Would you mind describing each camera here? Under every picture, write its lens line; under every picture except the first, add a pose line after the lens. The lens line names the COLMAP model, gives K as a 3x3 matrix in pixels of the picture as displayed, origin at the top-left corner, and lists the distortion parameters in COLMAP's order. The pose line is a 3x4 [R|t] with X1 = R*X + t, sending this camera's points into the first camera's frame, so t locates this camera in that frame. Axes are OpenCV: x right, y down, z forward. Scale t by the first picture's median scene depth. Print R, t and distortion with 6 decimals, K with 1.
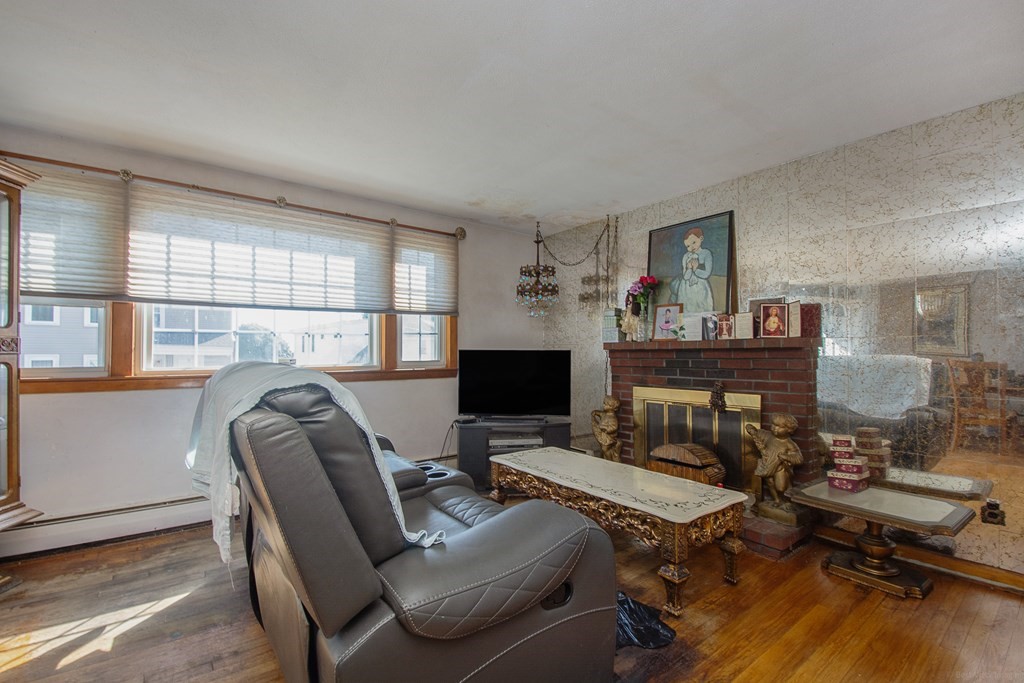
lens RADIAL K [[426.8, 0, 486.2], [0, 426.8, 341.1], [0, 0, 1]] dist [-0.000651, -0.000140]
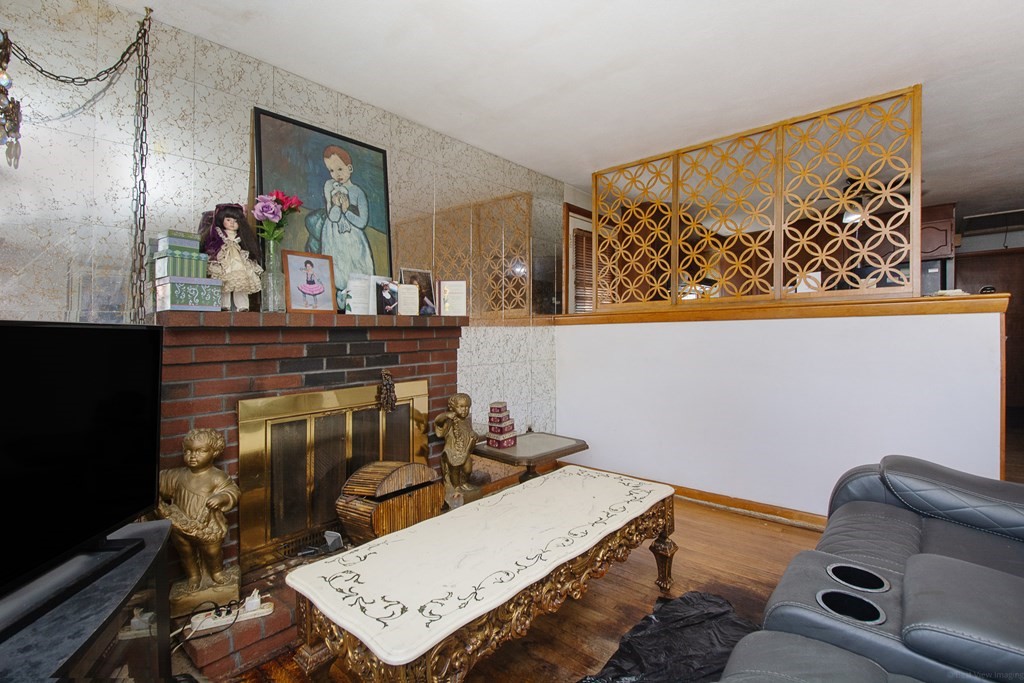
lens RADIAL K [[472.6, 0, 512.0], [0, 472.6, 341.5], [0, 0, 1]] dist [0.000744, -0.000144]
pose [[-0.222489, -0.005886, 0.974917, -0.289790], [-0.010399, 0.999939, 0.003663, 0.033990], [-0.974880, -0.009323, -0.222537, 0.865229]]
